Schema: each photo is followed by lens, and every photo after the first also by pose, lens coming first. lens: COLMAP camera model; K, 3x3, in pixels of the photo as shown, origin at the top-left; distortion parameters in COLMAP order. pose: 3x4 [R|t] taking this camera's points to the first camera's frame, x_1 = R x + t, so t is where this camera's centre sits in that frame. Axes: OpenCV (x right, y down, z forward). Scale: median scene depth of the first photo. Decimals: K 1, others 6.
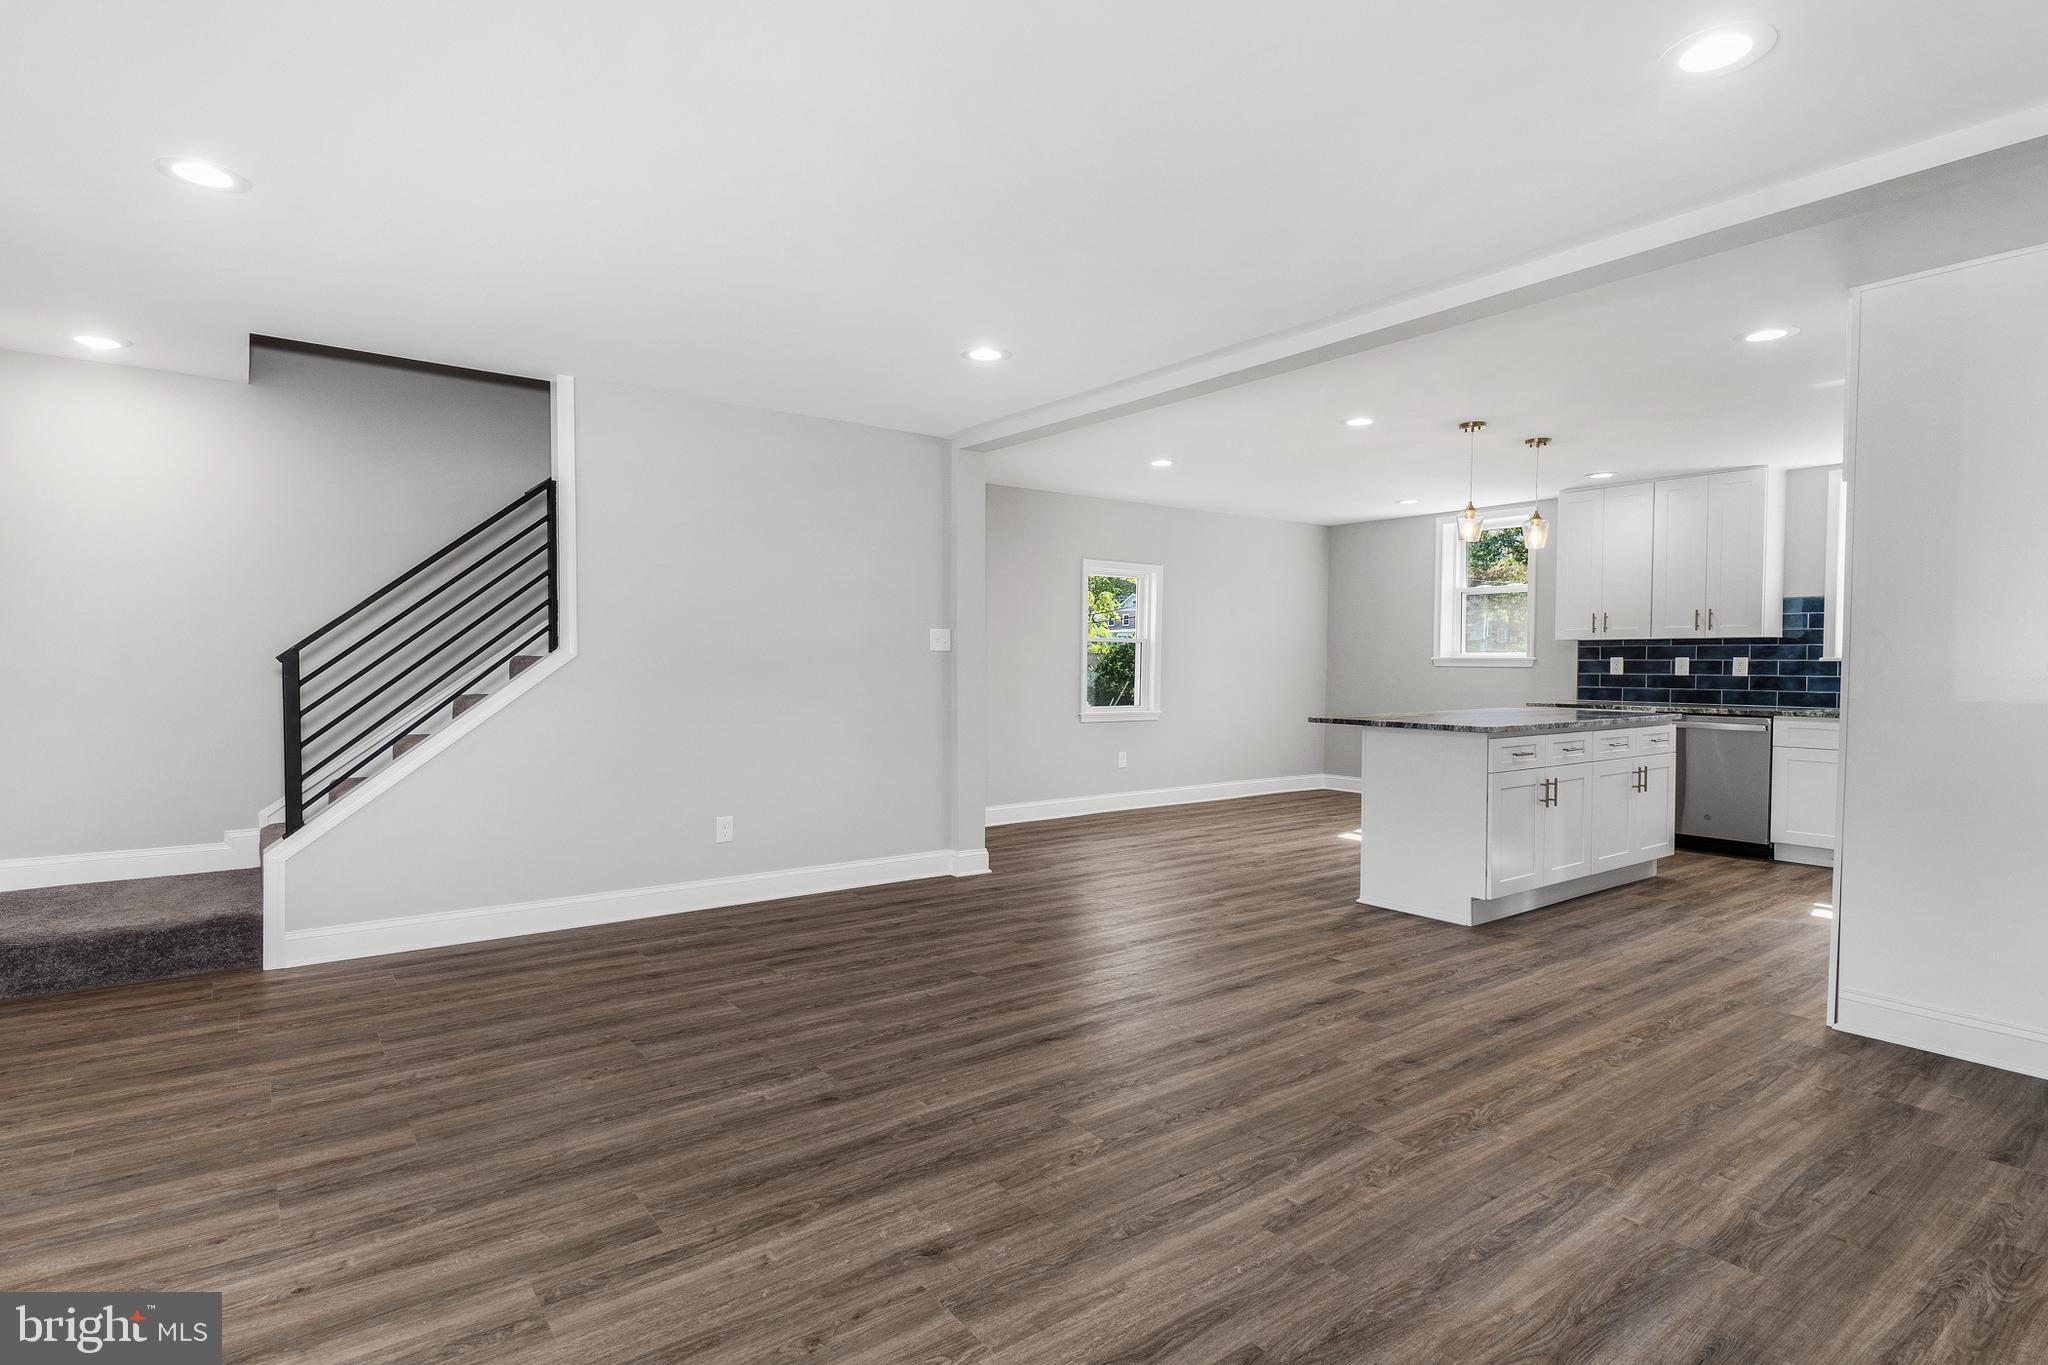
lens RADIAL K [[969.6, 0, 972.7], [0, 969.6, 695.5], [0, 0, 1]] dist [0.001737, 0.001038]
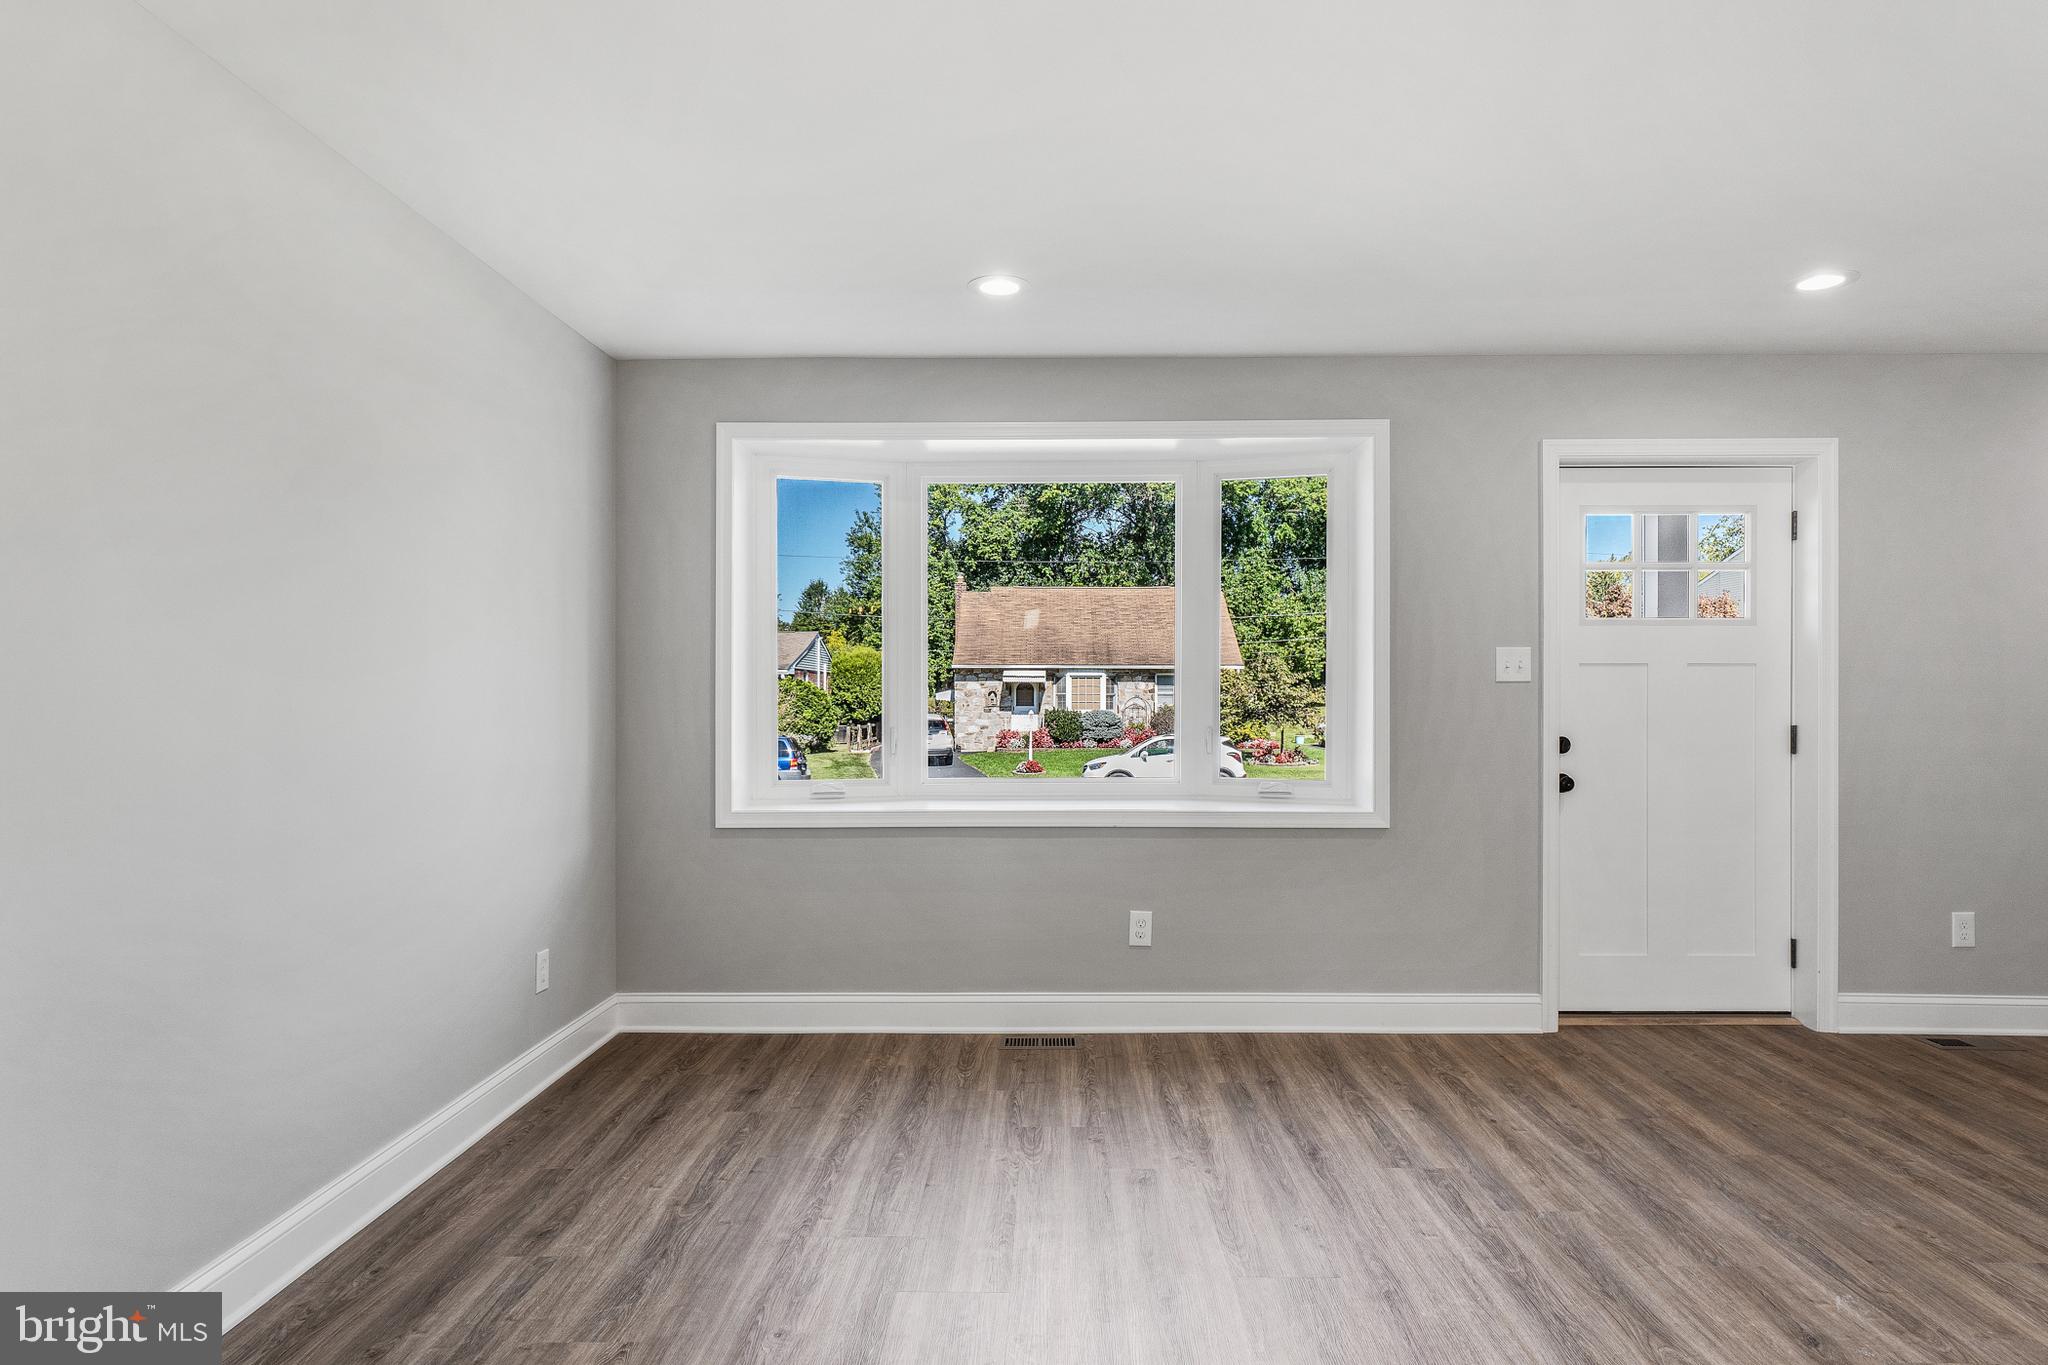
lens RADIAL K [[1278.8, 0, 1017.2], [0, 1278.8, 692.5], [0, 0, 1]] dist [0.009027, 0.005169]
pose [[-0.589805, -0.006936, -0.807516, 0.645488], [-0.032426, 0.999360, 0.015099, -0.024860], [0.806894, 0.035090, -0.589653, 0.748925]]
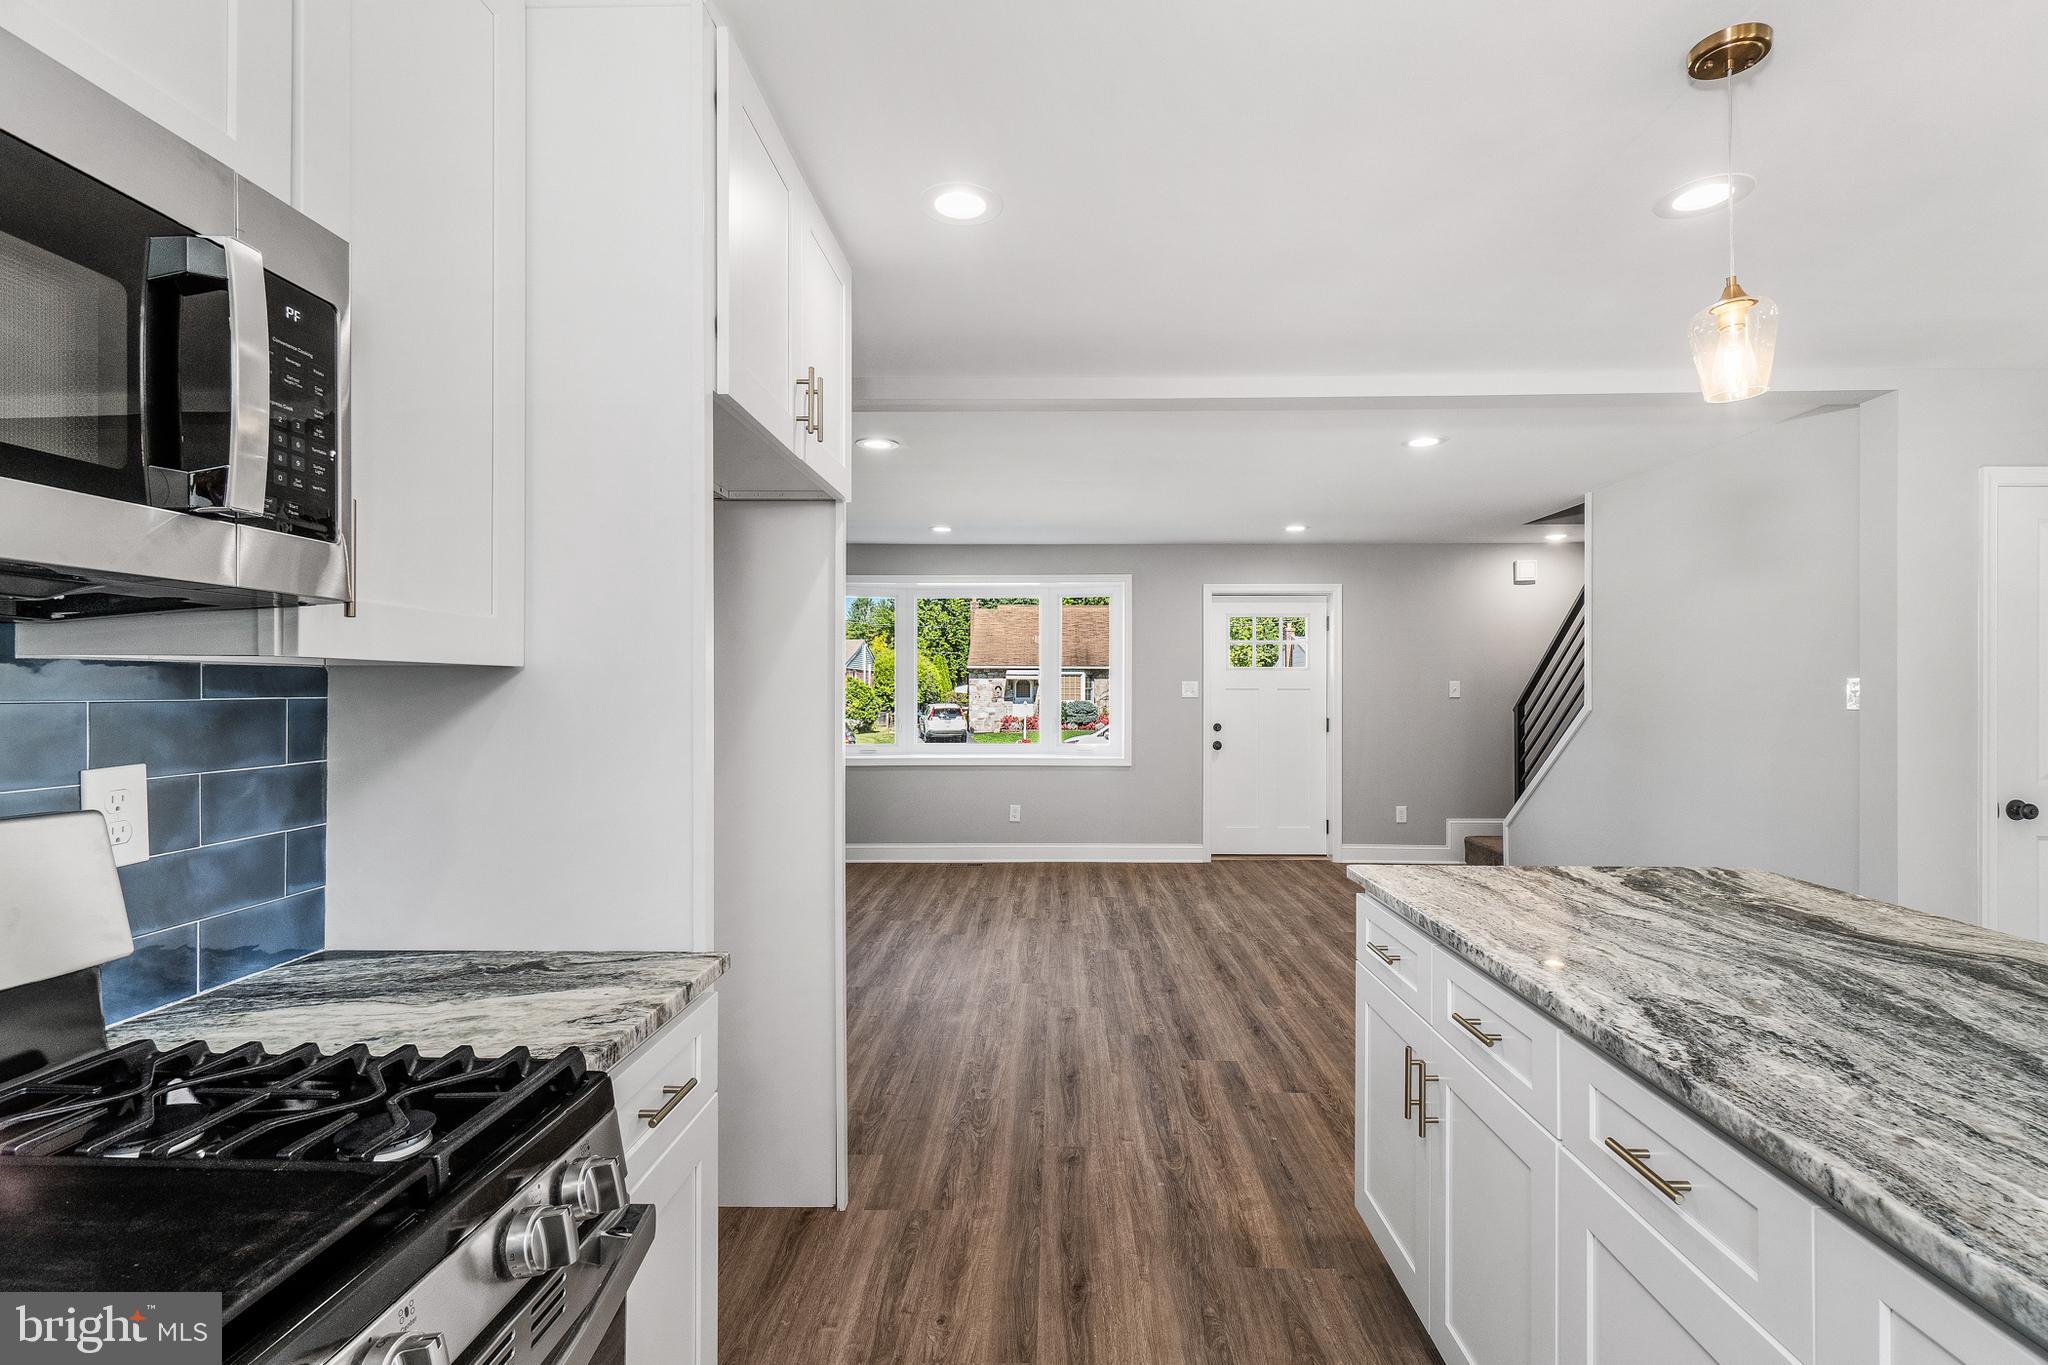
lens RADIAL K [[1082.4, 0, 1023.0], [0, 1082.4, 684.4], [0, 0, 1]] dist [0.001371, 0.000260]
pose [[-0.597127, -0.006711, -0.802119, 1.327206], [-0.033541, 0.999299, 0.016609, -0.083440], [0.801445, 0.036822, -0.596934, 1.434426]]
